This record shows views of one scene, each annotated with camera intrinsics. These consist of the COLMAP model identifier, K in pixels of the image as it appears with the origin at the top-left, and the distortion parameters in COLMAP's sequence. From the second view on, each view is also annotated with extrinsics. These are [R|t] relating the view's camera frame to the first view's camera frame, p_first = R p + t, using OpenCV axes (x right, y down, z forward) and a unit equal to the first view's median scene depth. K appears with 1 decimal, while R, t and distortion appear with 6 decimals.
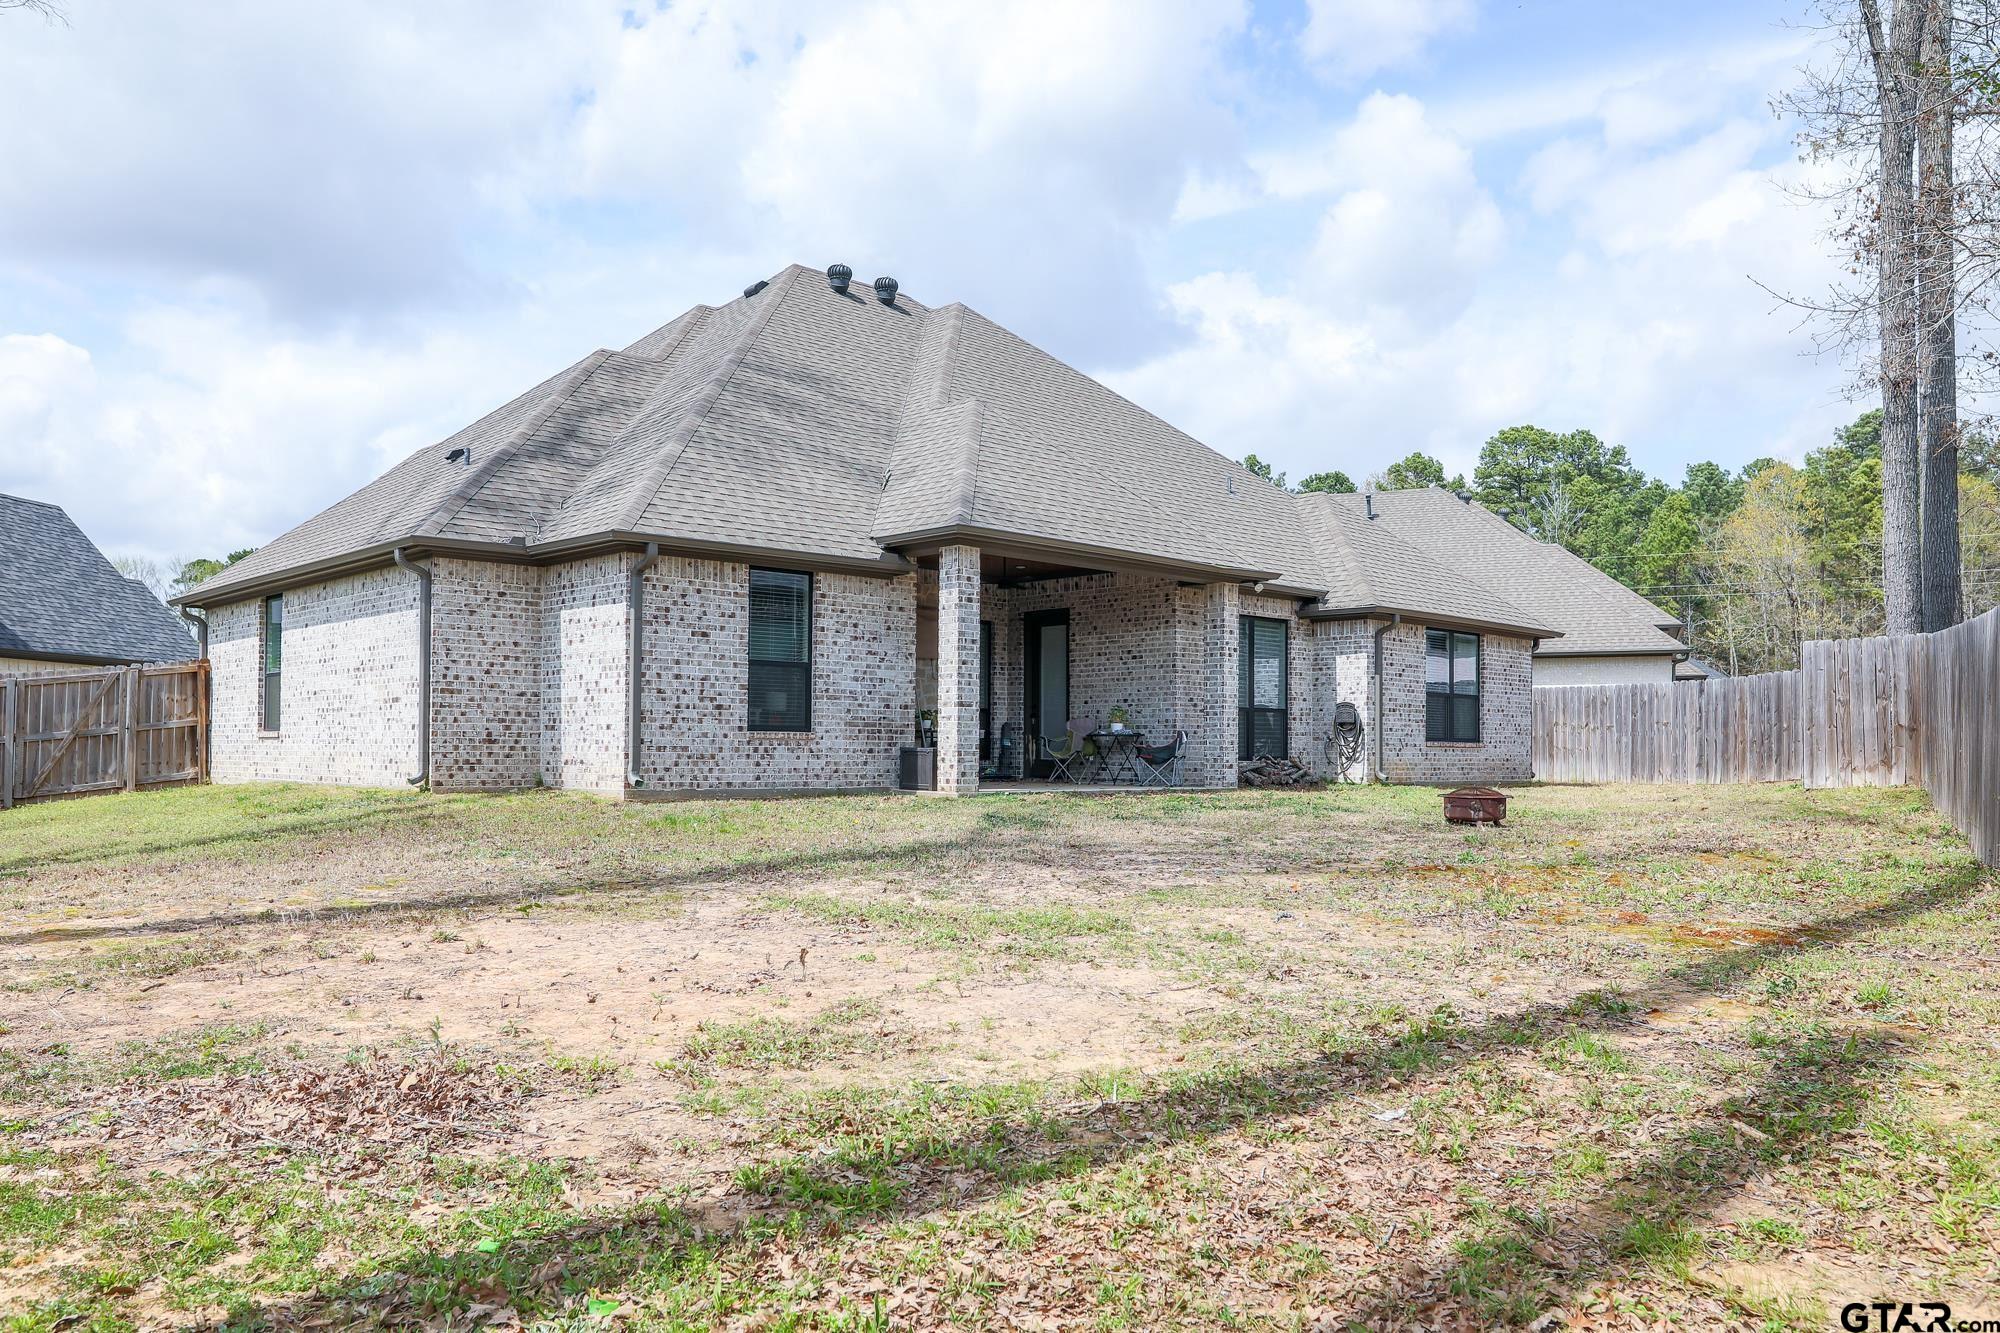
lens RADIAL K [[1505.7, 0, 989.0], [0, 1505.7, 667.4], [0, 0, 1]] dist [-0.032679, 0.024218]
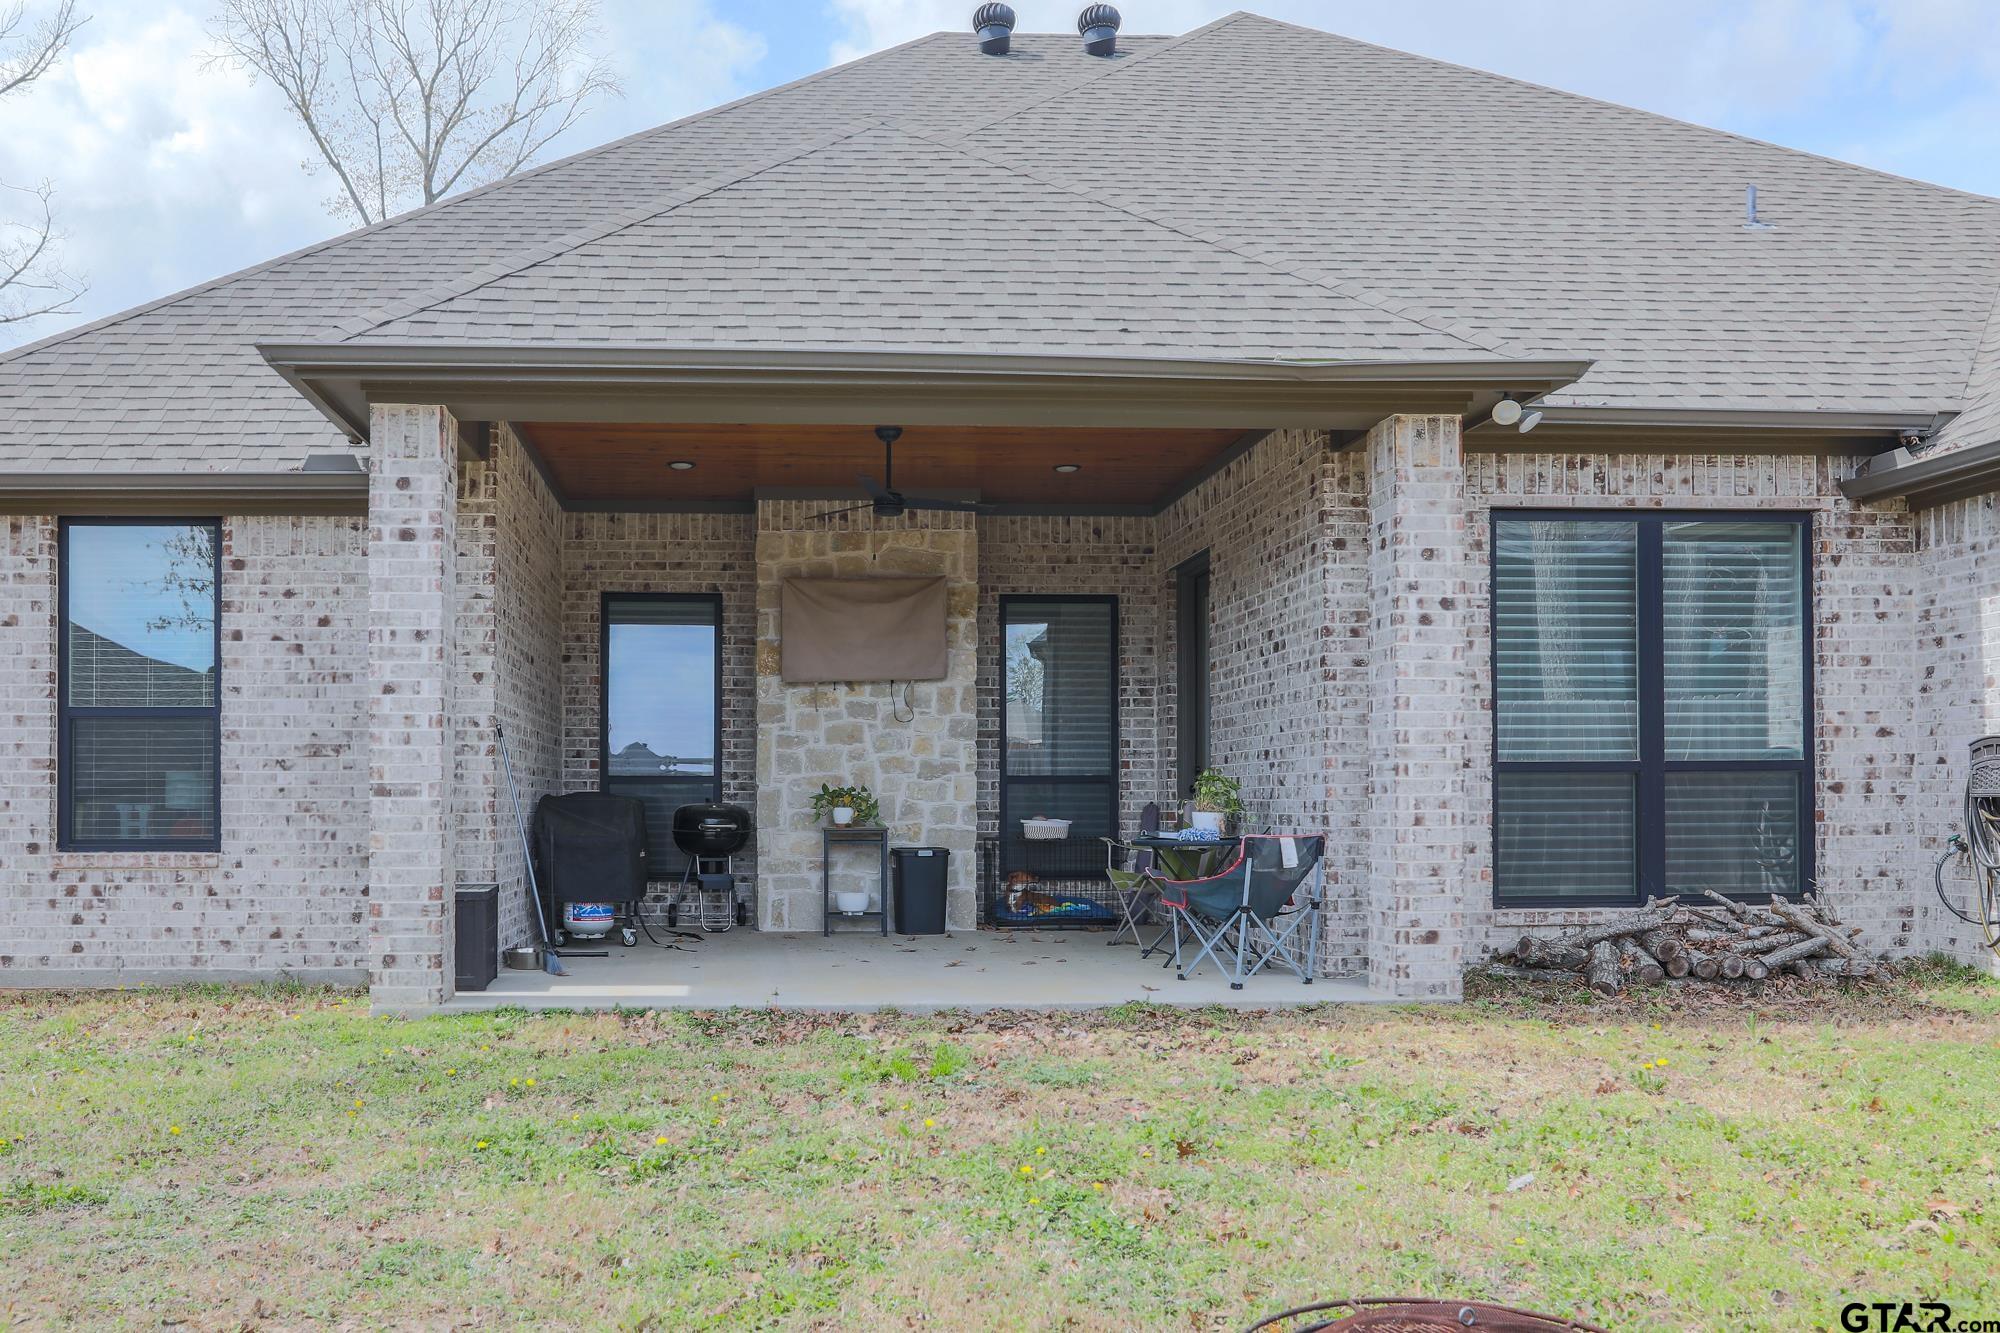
lens RADIAL K [[1445.7, 0, 1000.3], [0, 1445.7, 756.5], [0, 0, 1]] dist [-0.007158, -0.001197]
pose [[0.753346, -0.024670, -0.657162, 0.365531], [0.045602, 0.998850, 0.014779, 0.017017], [0.656042, -0.041102, 0.753604, 0.807249]]
